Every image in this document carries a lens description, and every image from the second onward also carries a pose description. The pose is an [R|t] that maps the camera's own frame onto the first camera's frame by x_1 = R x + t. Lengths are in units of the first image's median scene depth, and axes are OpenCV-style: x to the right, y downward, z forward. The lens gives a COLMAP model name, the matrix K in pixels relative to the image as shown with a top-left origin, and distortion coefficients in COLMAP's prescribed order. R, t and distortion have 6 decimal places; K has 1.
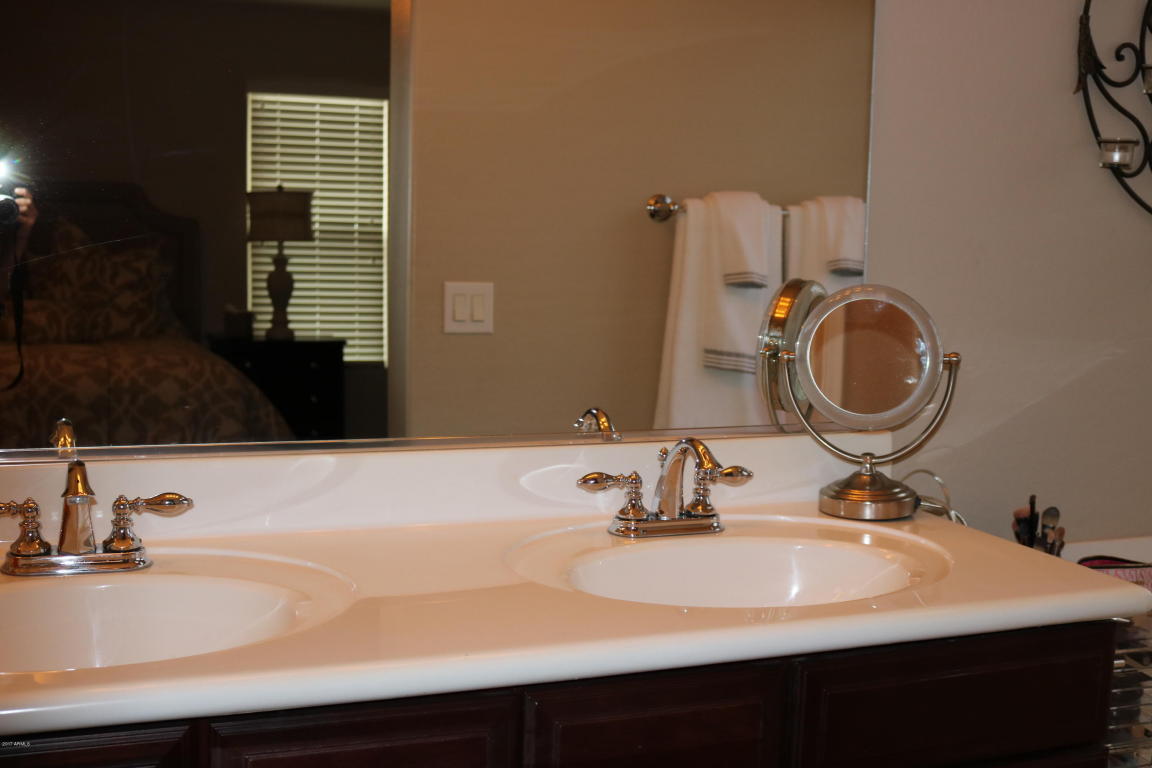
lens RADIAL K [[1440.0, 0, 575.7], [0, 1440.0, 413.5], [0, 0, 1]] dist [-0.096106, 0.077896]
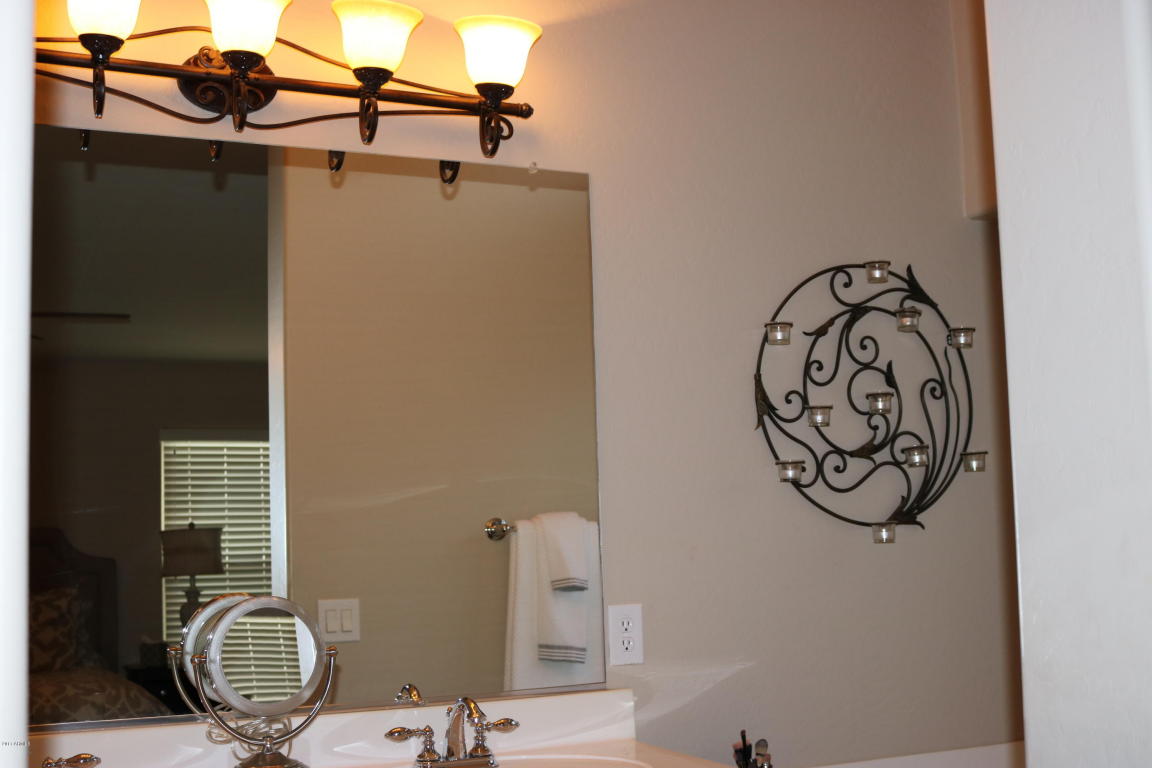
lens RADIAL K [[1440.0, 0, 575.7], [0, 1440.0, 413.5], [0, 0, 1]] dist [-0.096106, 0.077896]
pose [[0.997042, -0.051214, 0.057312, 0.060552], [0.062480, 0.974328, -0.216290, 0.028106], [-0.044763, 0.219231, 0.974646, -0.203598]]
